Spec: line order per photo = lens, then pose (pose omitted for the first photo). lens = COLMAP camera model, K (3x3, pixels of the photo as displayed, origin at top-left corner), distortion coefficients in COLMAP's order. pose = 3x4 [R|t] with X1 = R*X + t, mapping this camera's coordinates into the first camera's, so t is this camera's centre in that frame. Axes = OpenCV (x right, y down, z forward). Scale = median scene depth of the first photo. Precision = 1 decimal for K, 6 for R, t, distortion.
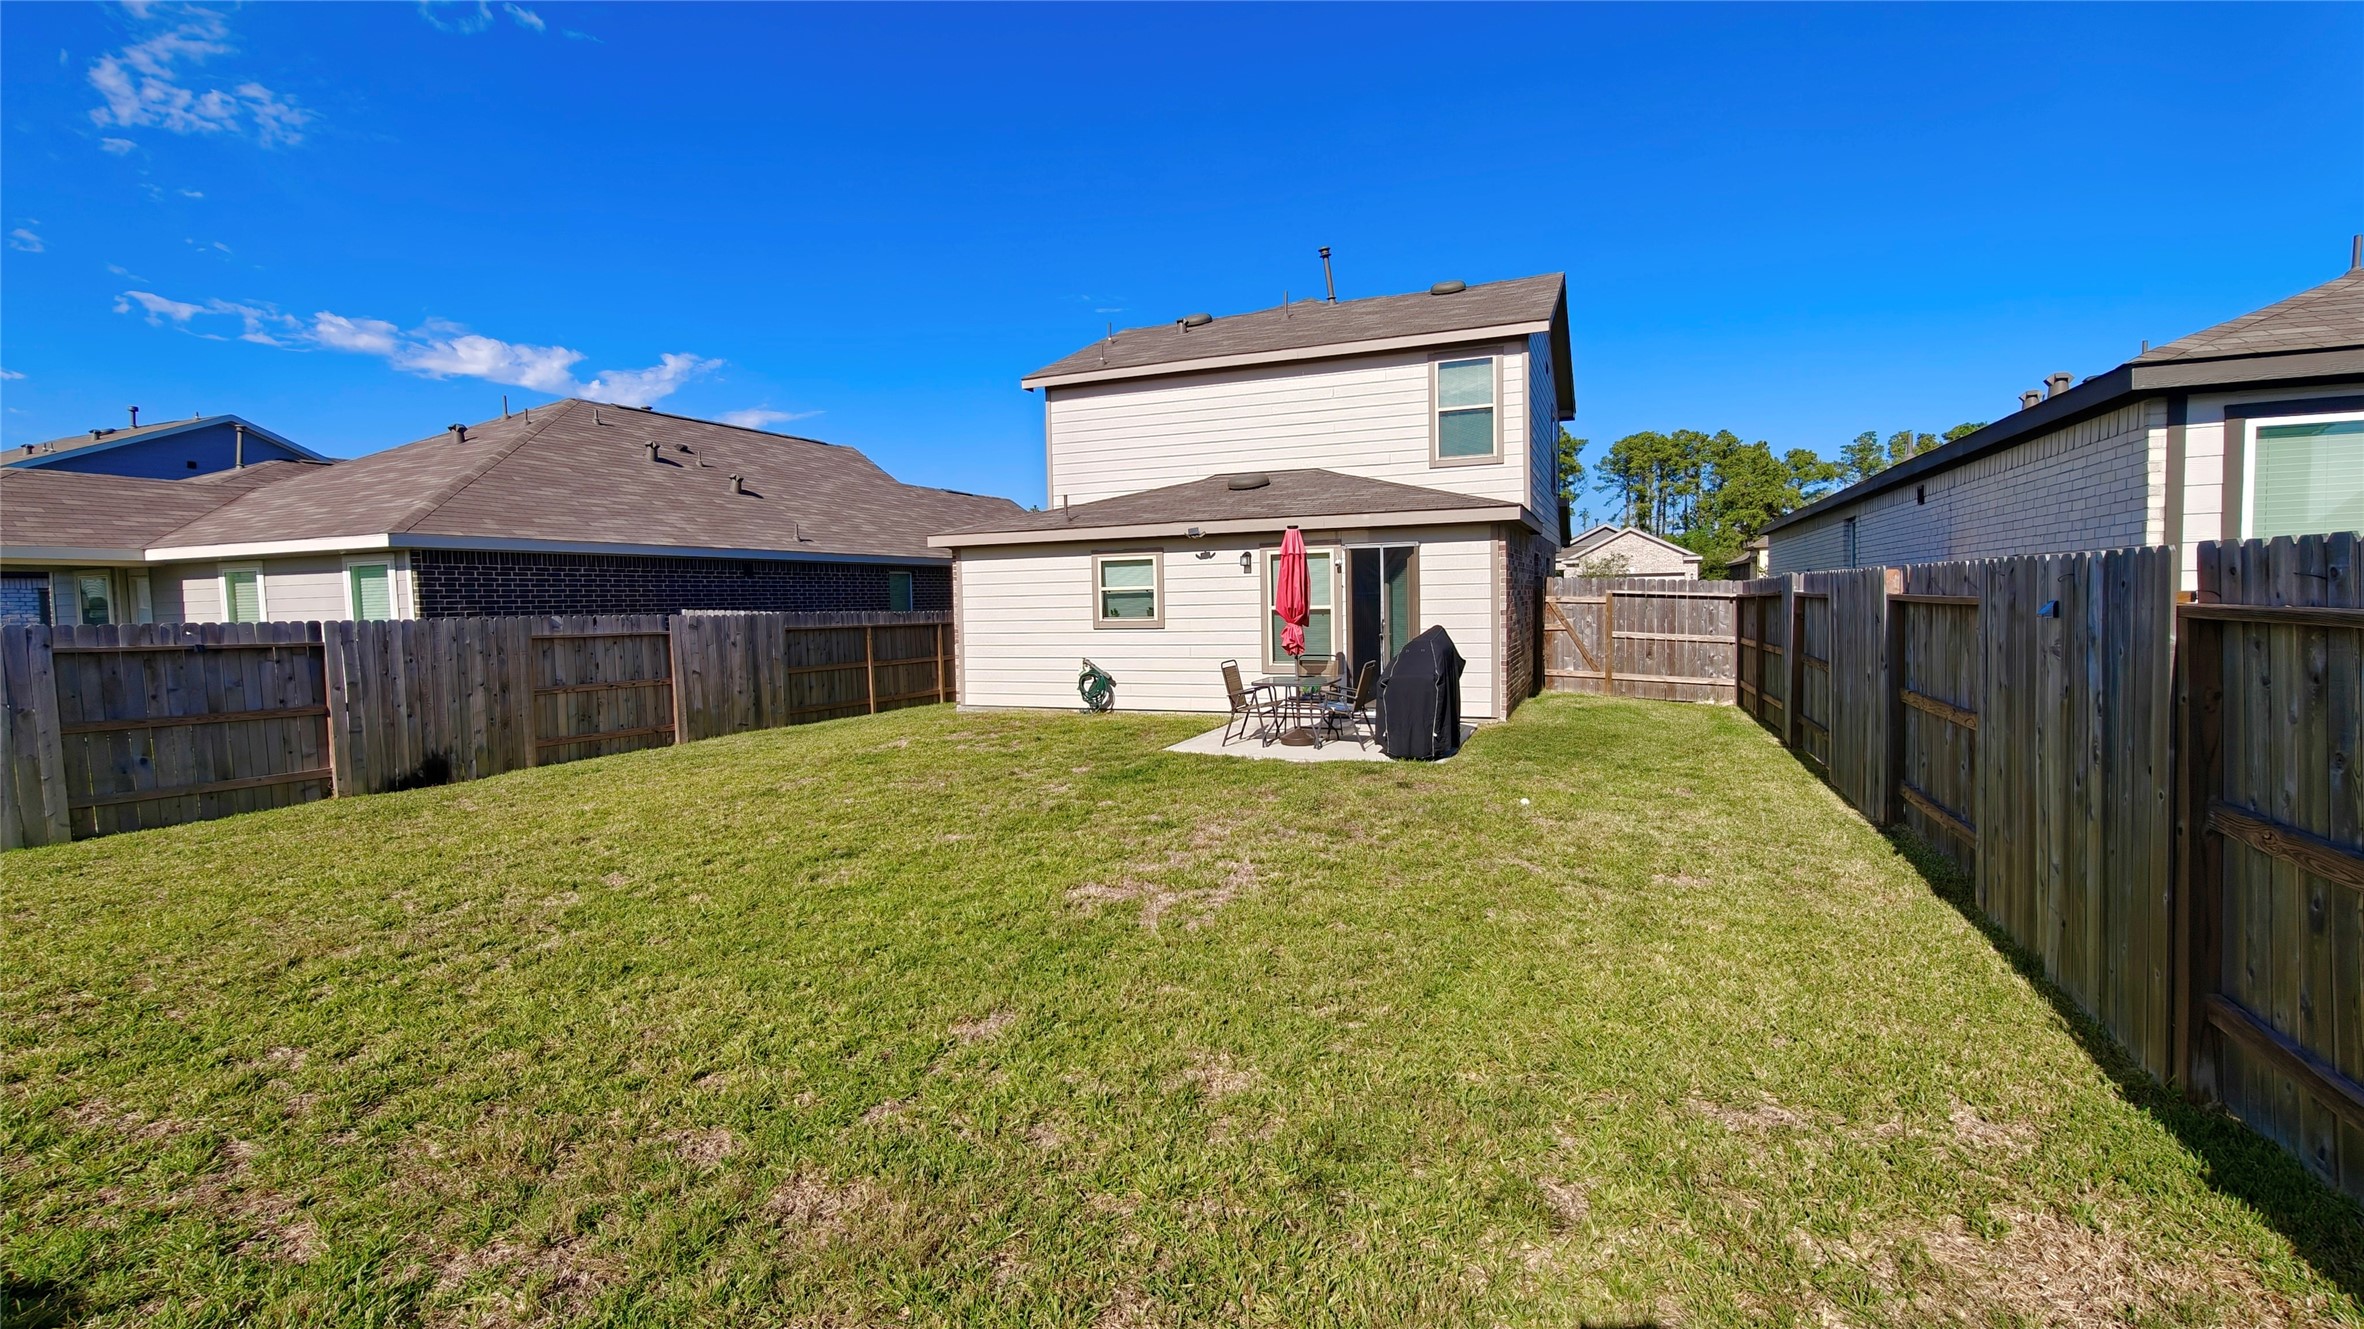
lens RADIAL K [[1058.8, 0, 1185.9], [0, 1058.8, 659.6], [0, 0, 1]] dist [-0.000075, 0.000474]
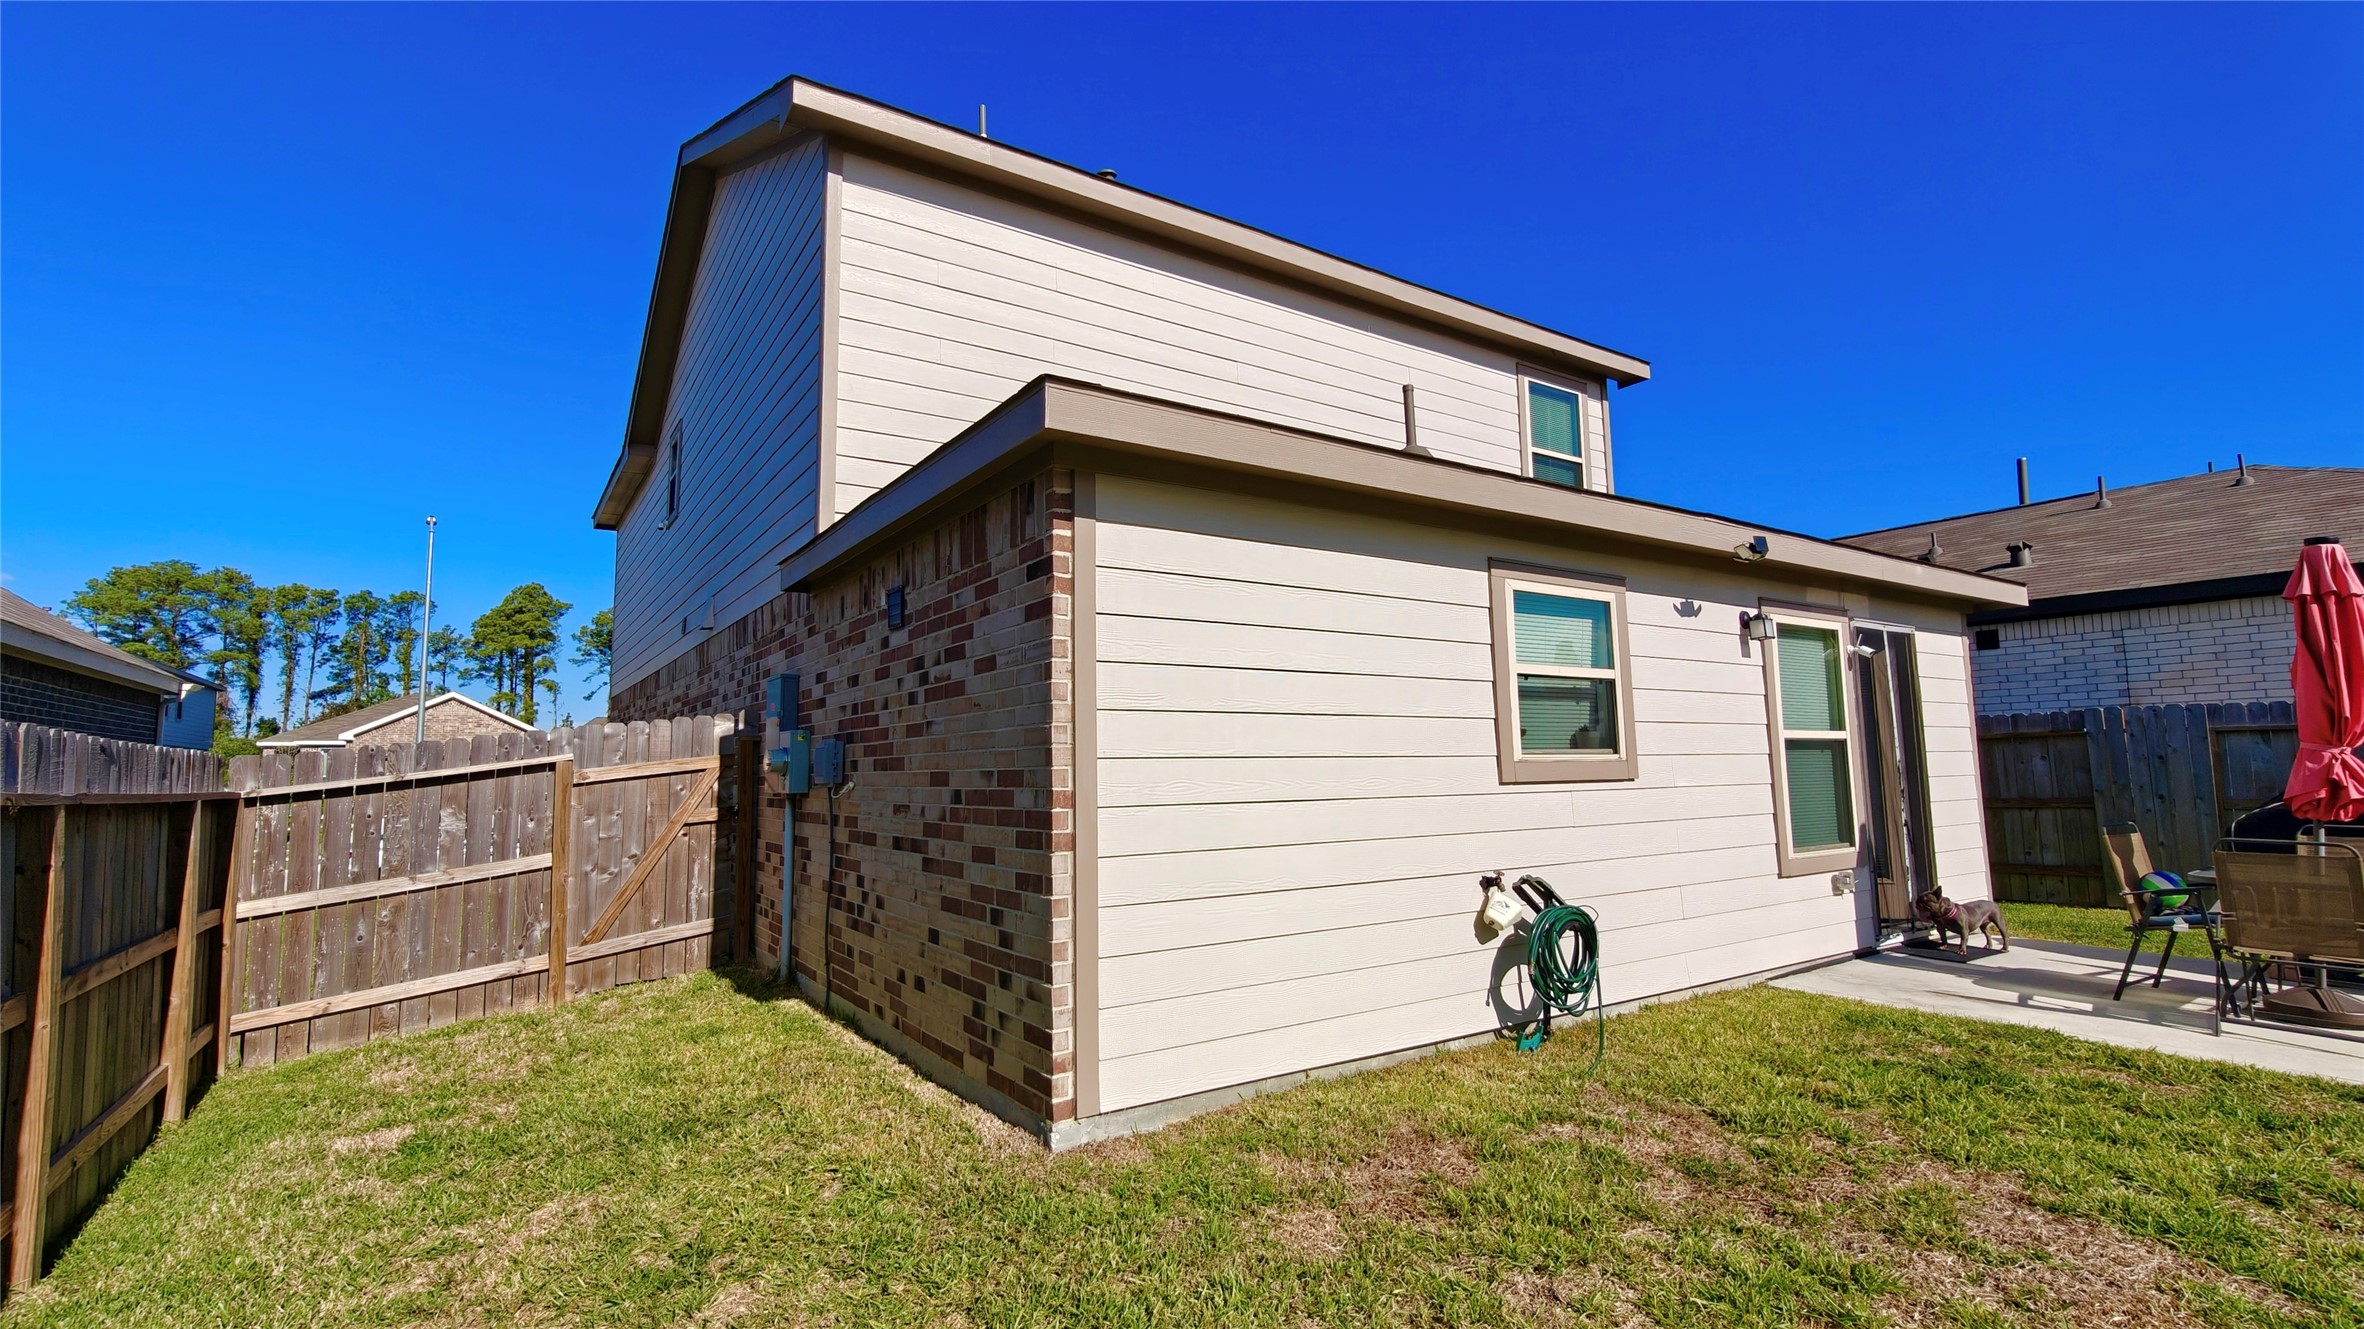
lens RADIAL K [[1058.8, 0, 1185.9], [0, 1058.8, 659.6], [0, 0, 1]] dist [-0.000075, 0.000474]
pose [[0.559461, 0.099726, 0.822835, -0.407778], [0.050242, 0.986830, -0.153762, -0.019978], [-0.827333, 0.127364, 0.547082, 0.852646]]
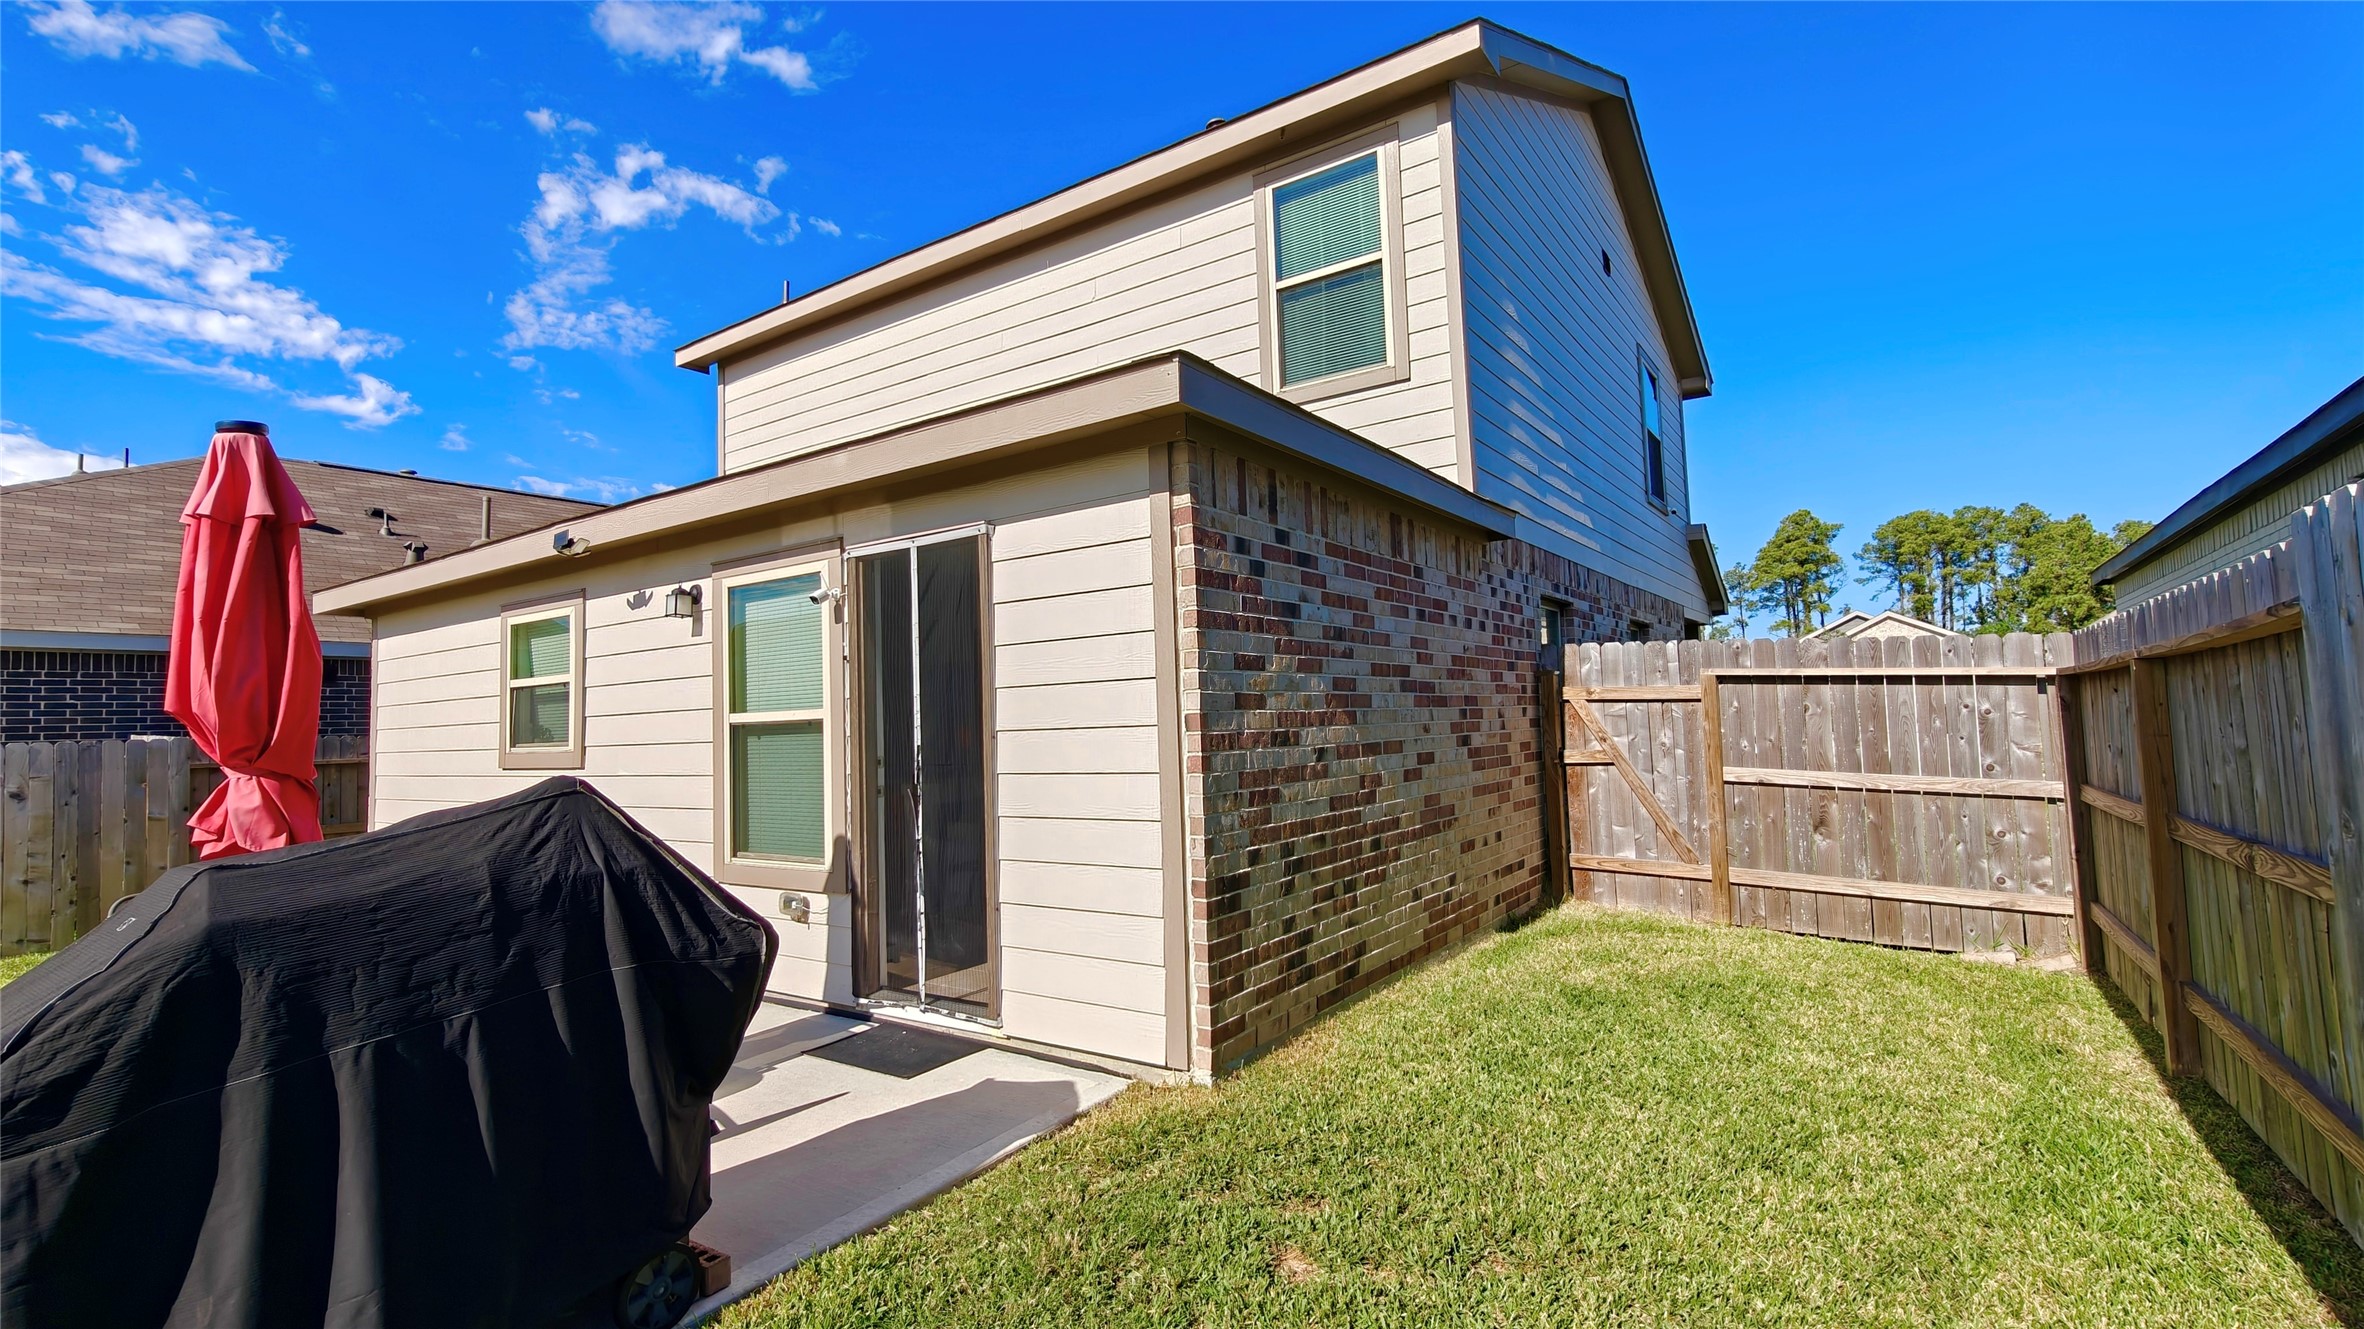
lens RADIAL K [[1058.8, 0, 1185.9], [0, 1058.8, 659.6], [0, 0, 1]] dist [-0.000075, 0.000474]
pose [[0.977688, -0.023730, -0.208719, 0.298156], [0.000089, 0.993646, -0.112554, -0.022906], [0.210064, 0.110024, 0.971477, 0.572513]]
